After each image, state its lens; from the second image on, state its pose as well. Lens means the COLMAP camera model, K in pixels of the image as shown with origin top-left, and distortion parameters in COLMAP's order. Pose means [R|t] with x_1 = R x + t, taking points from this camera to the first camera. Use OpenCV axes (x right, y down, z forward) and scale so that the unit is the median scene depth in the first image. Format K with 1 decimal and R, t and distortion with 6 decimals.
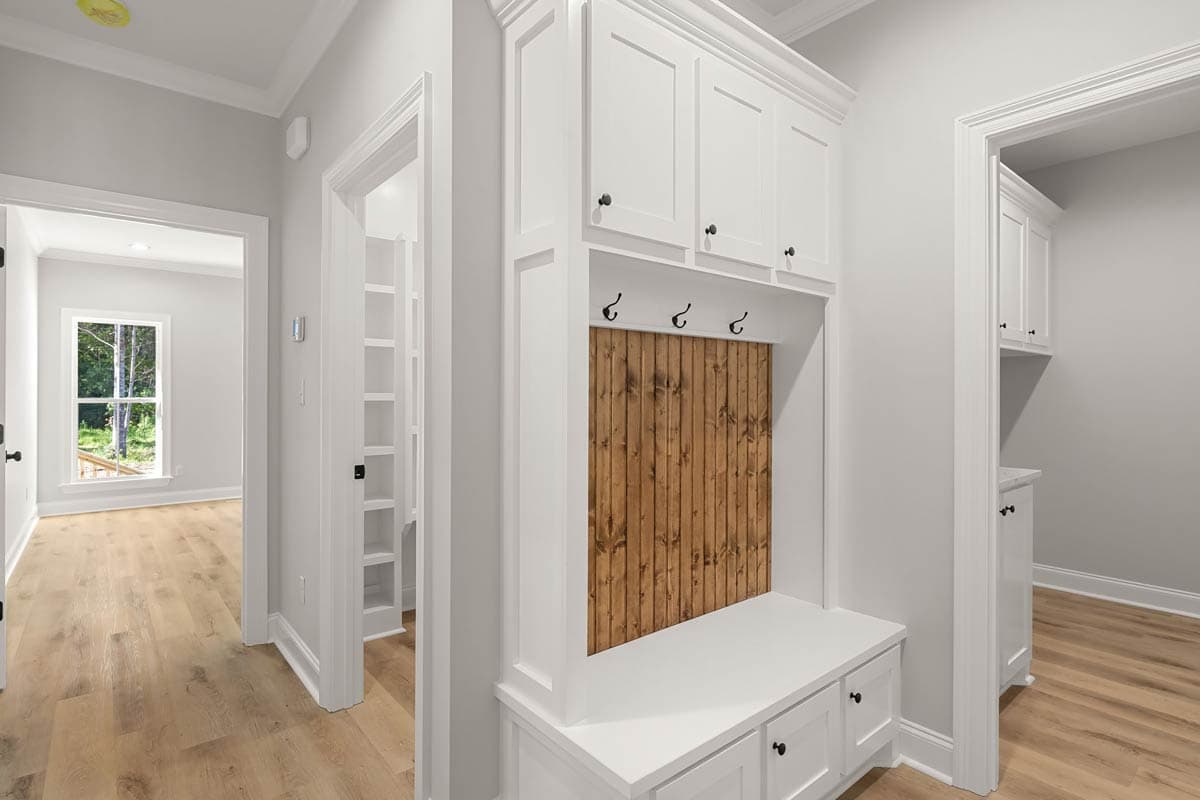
lens RADIAL K [[601.0, 0, 600.0], [0, 601.0, 400.0], [0, 0, 1]] dist [-0.000495, 0.000171]
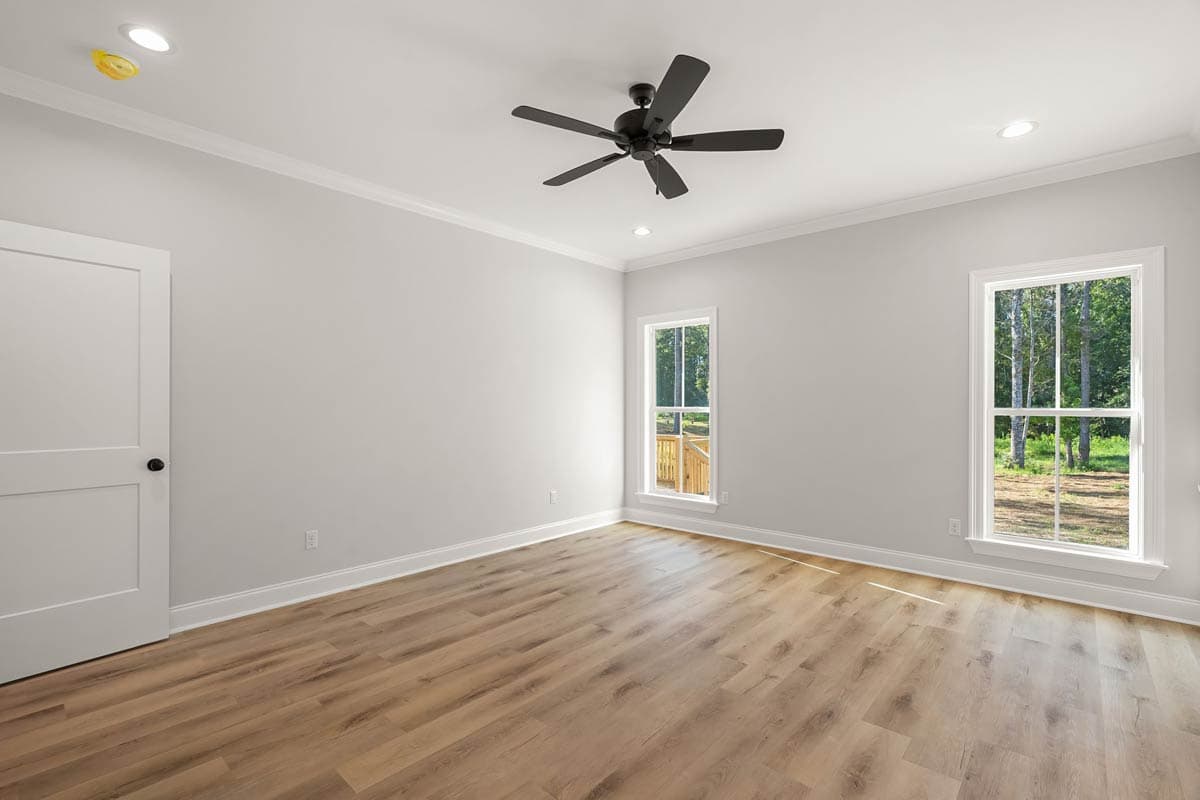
lens RADIAL K [[540.9, 0, 598.8], [0, 540.9, 404.1], [0, 0, 1]] dist [0.000517, 0.000298]
pose [[0.148462, -0.005192, -0.988904, -0.002385], [-0.007785, 0.999949, -0.006419, -0.000734], [0.988887, 0.008652, 0.148414, 0.358228]]
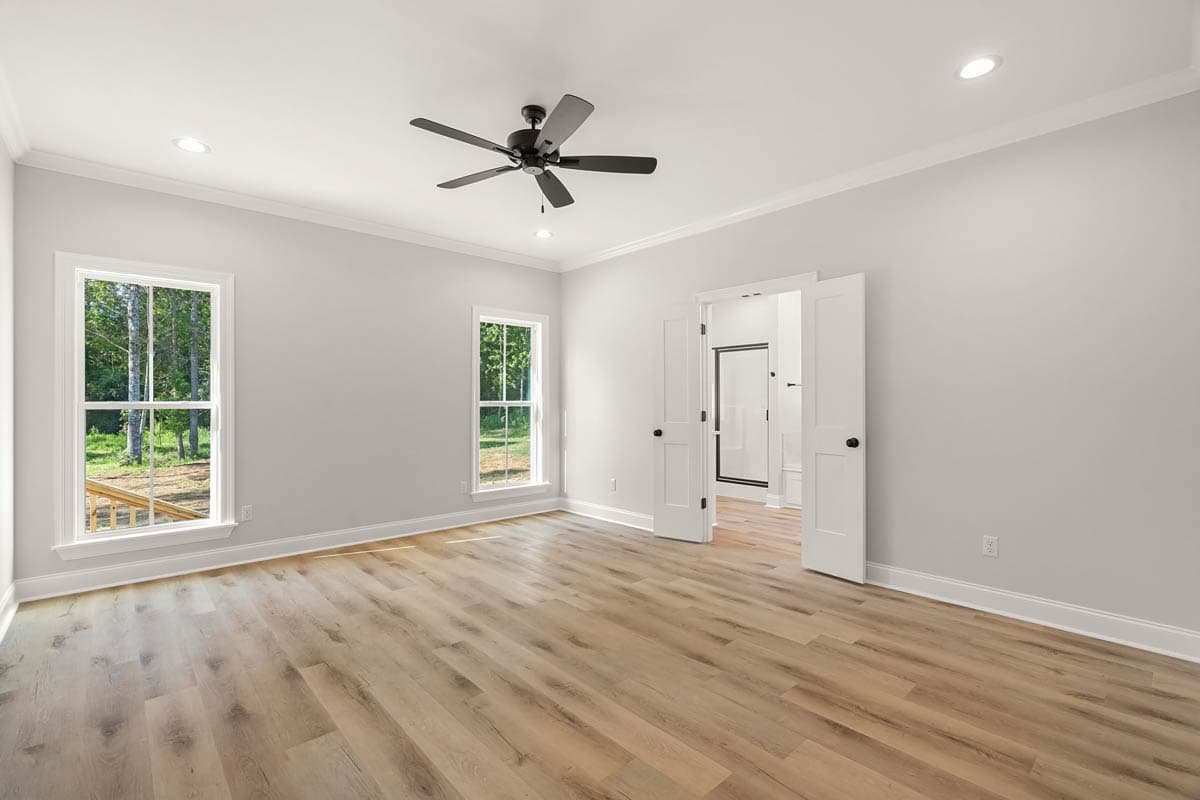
lens RADIAL K [[535.9, 0, 596.6], [0, 535.9, 404.9], [0, 0, 1]] dist [-0.000974, -0.000066]
pose [[0.999143, -0.003097, 0.041285, -0.169627], [0.003052, 0.999995, 0.001156, 0.000411], [-0.041288, -0.001029, 0.999147, 0.198279]]
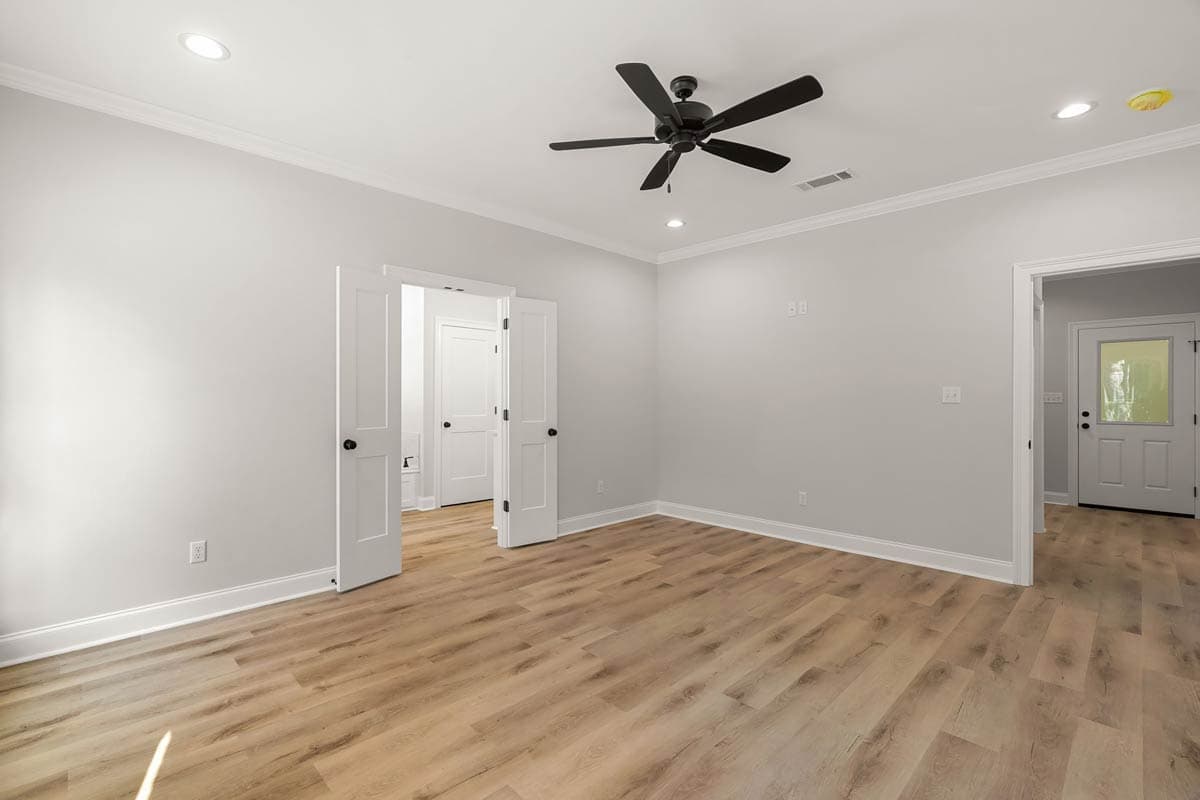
lens RADIAL K [[537.7, 0, 596.6], [0, 537.7, 401.9], [0, 0, 1]] dist [-0.001781, 0.000009]
pose [[-0.084328, -0.005567, 0.996422, -0.366895], [0.003225, 0.999978, 0.005860, -0.001497], [-0.996433, 0.003708, -0.084308, 0.446549]]
